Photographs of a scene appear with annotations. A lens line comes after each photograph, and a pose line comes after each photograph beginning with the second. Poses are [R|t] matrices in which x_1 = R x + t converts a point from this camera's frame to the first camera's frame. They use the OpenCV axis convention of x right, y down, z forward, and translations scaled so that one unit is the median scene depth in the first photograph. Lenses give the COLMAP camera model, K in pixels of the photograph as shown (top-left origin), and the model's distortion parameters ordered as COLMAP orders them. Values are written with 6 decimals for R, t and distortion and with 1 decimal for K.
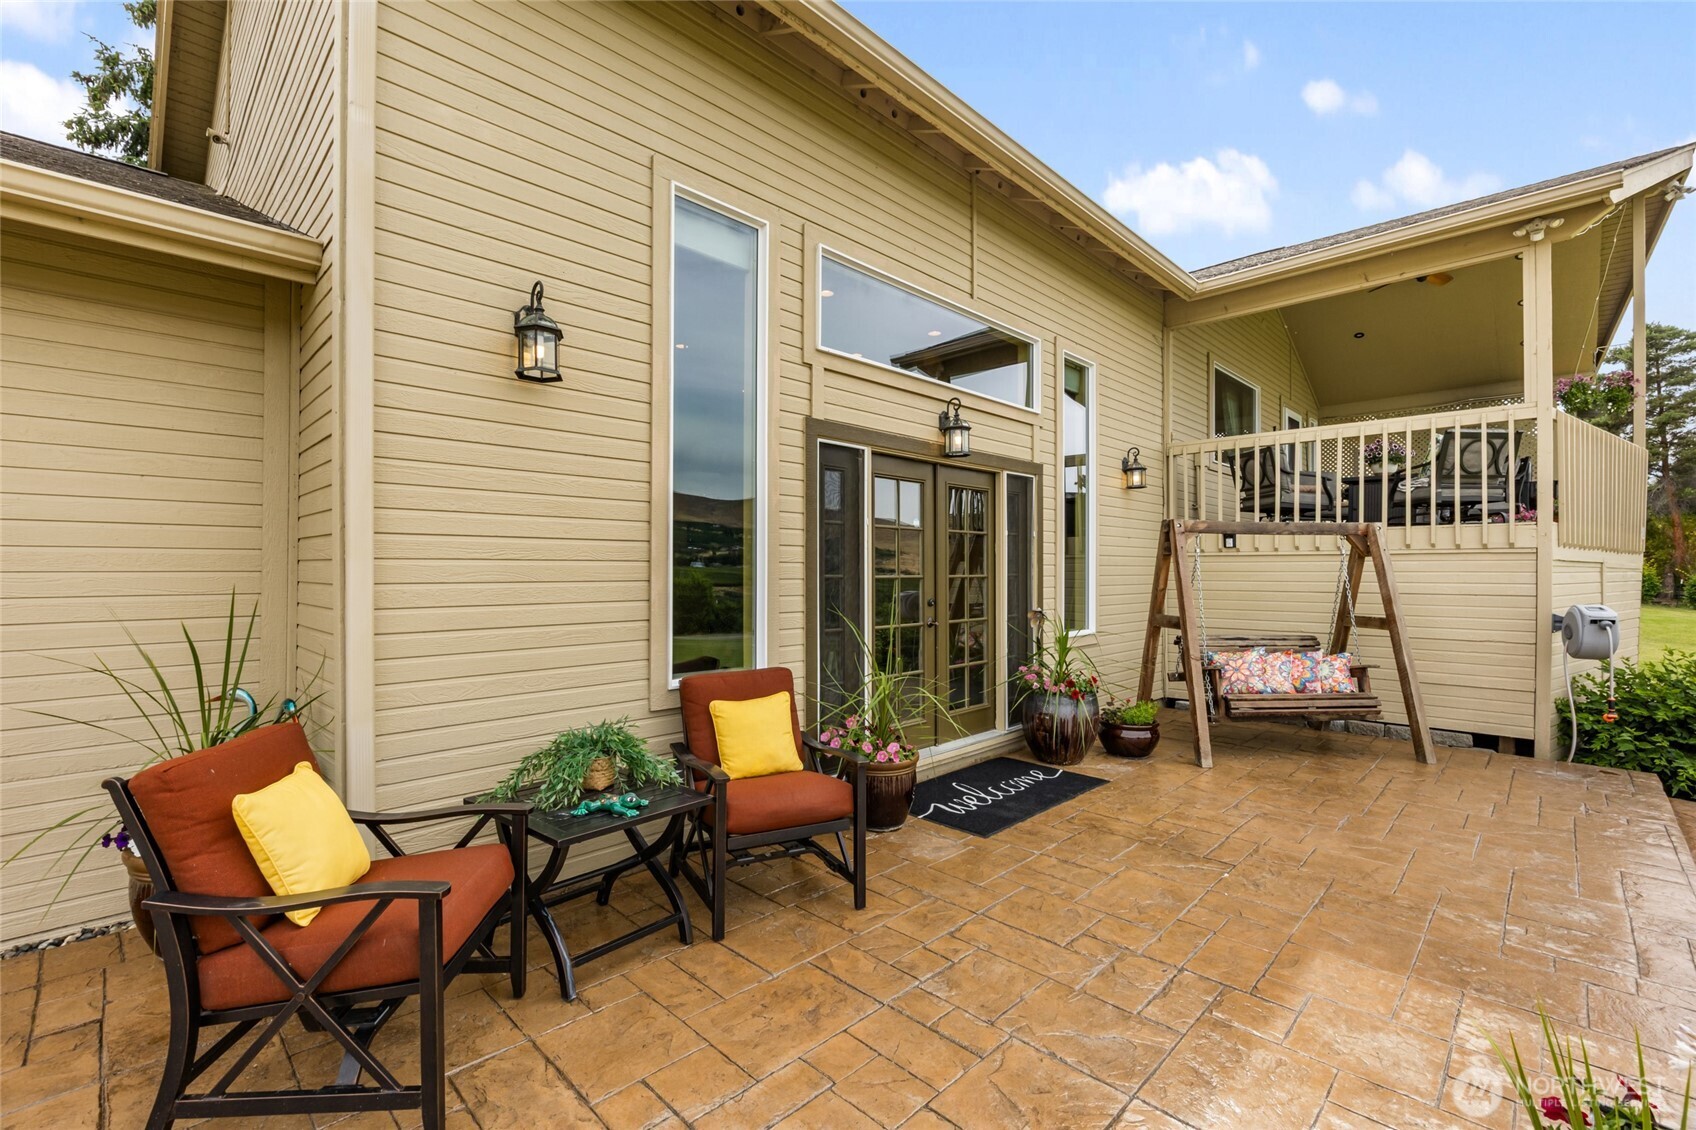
lens RADIAL K [[738.2, 0, 849.4], [0, 738.2, 574.8], [0, 0, 1]] dist [-0.014902, 0.000102]
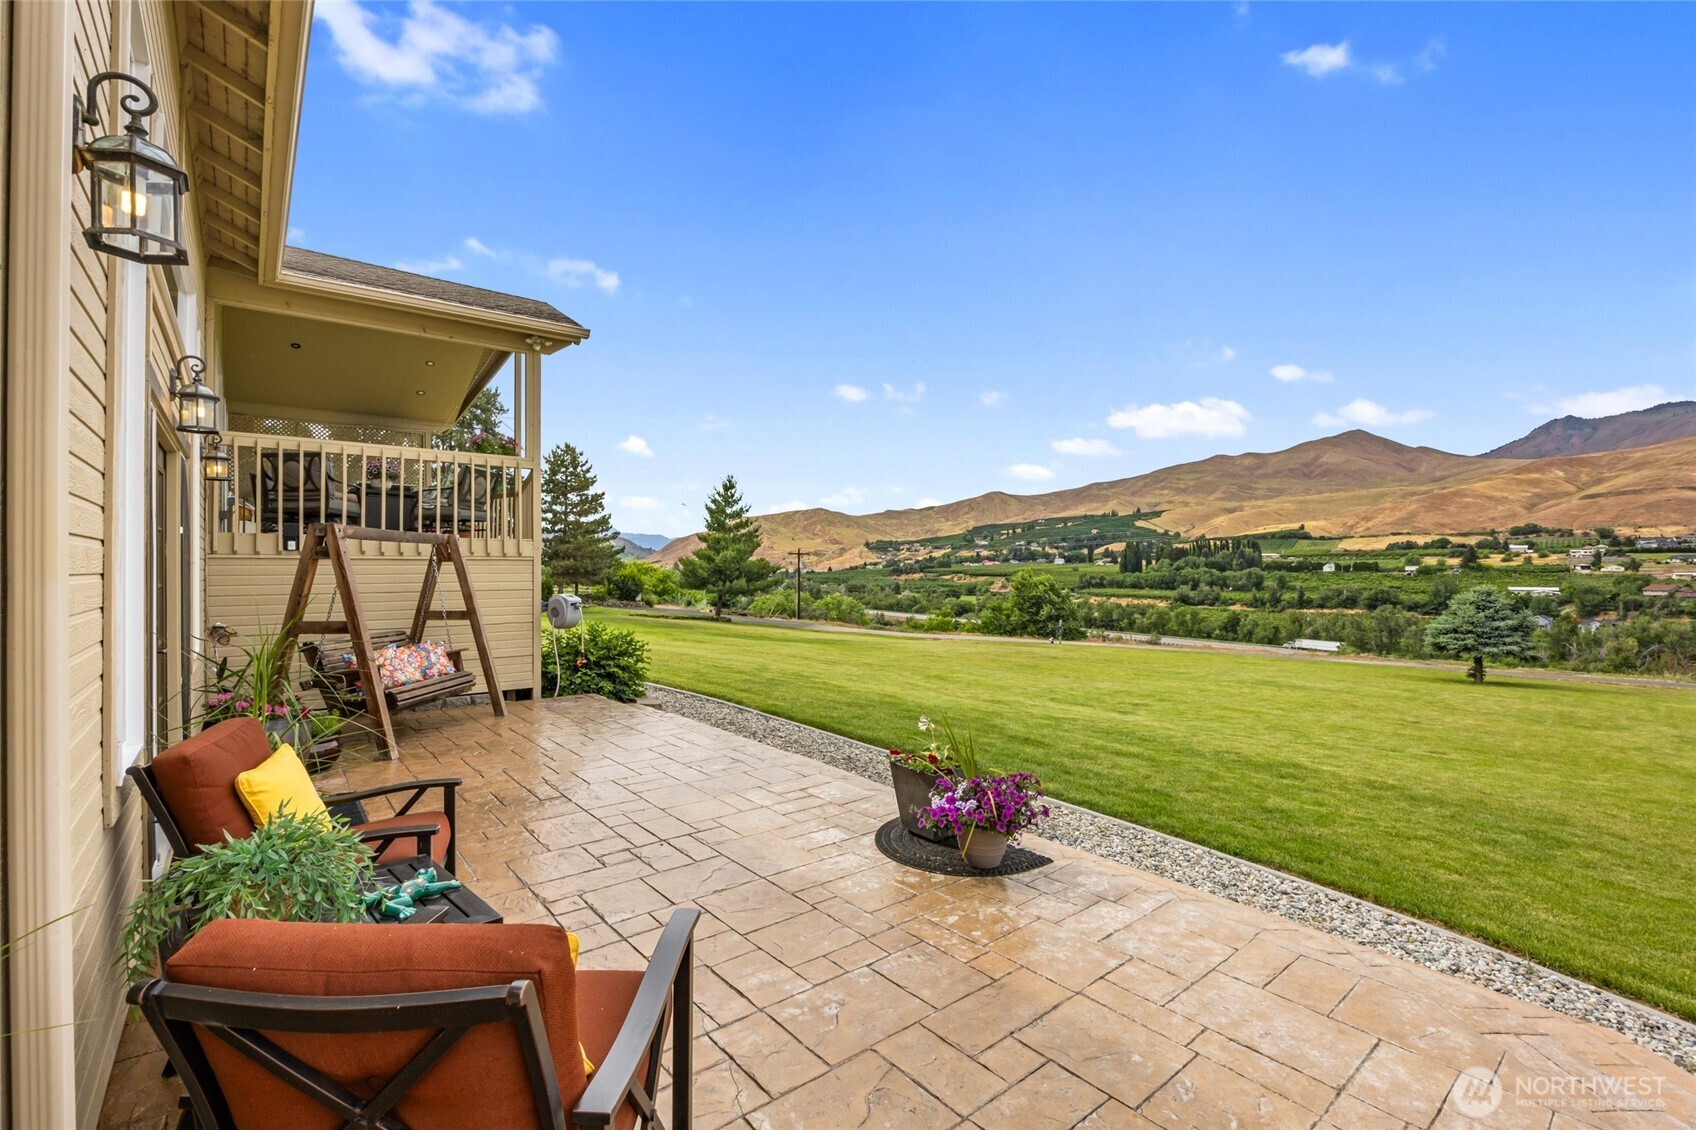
lens RADIAL K [[727.5, 0, 842.6], [0, 727.5, 564.2], [0, 0, 1]] dist [-0.016361, 0.000074]
pose [[0.114232, 0.003189, 0.993449, -0.434114], [0.005331, 0.999978, -0.003823, -0.013185], [-0.993440, 0.005733, 0.114212, 0.199603]]
